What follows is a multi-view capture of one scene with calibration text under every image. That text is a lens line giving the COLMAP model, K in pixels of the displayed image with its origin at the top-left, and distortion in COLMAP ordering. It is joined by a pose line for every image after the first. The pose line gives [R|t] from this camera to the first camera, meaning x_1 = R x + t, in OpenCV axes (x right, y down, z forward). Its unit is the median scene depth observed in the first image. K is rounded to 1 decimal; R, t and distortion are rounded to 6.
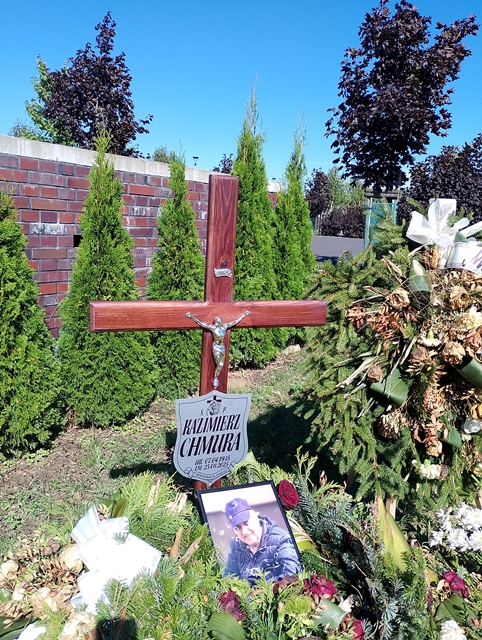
lens RADIAL K [[516.7, 0, 239.8], [0, 516.7, 310.9], [0, 0, 1]] dist [0.053641, -0.070769]
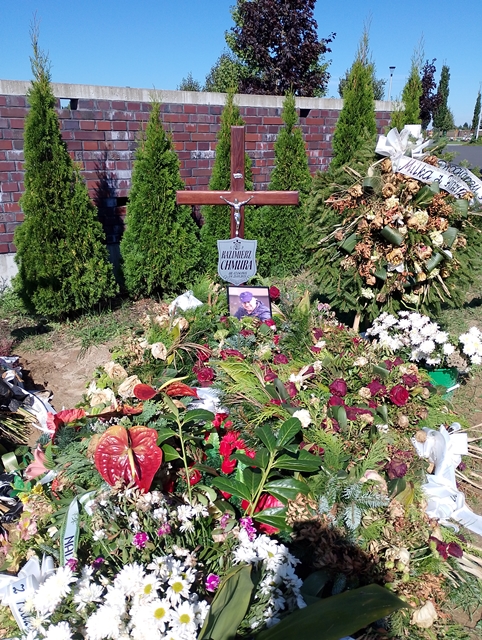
lens RADIAL K [[516.7, 0, 239.8], [0, 516.7, 310.9], [0, 0, 1]] dist [0.053641, -0.070769]
pose [[0.930057, 0.070975, -0.360495, 0.585074], [-0.017464, 0.988595, 0.149581, 0.113642], [0.367000, -0.132823, 0.920689, -0.729651]]
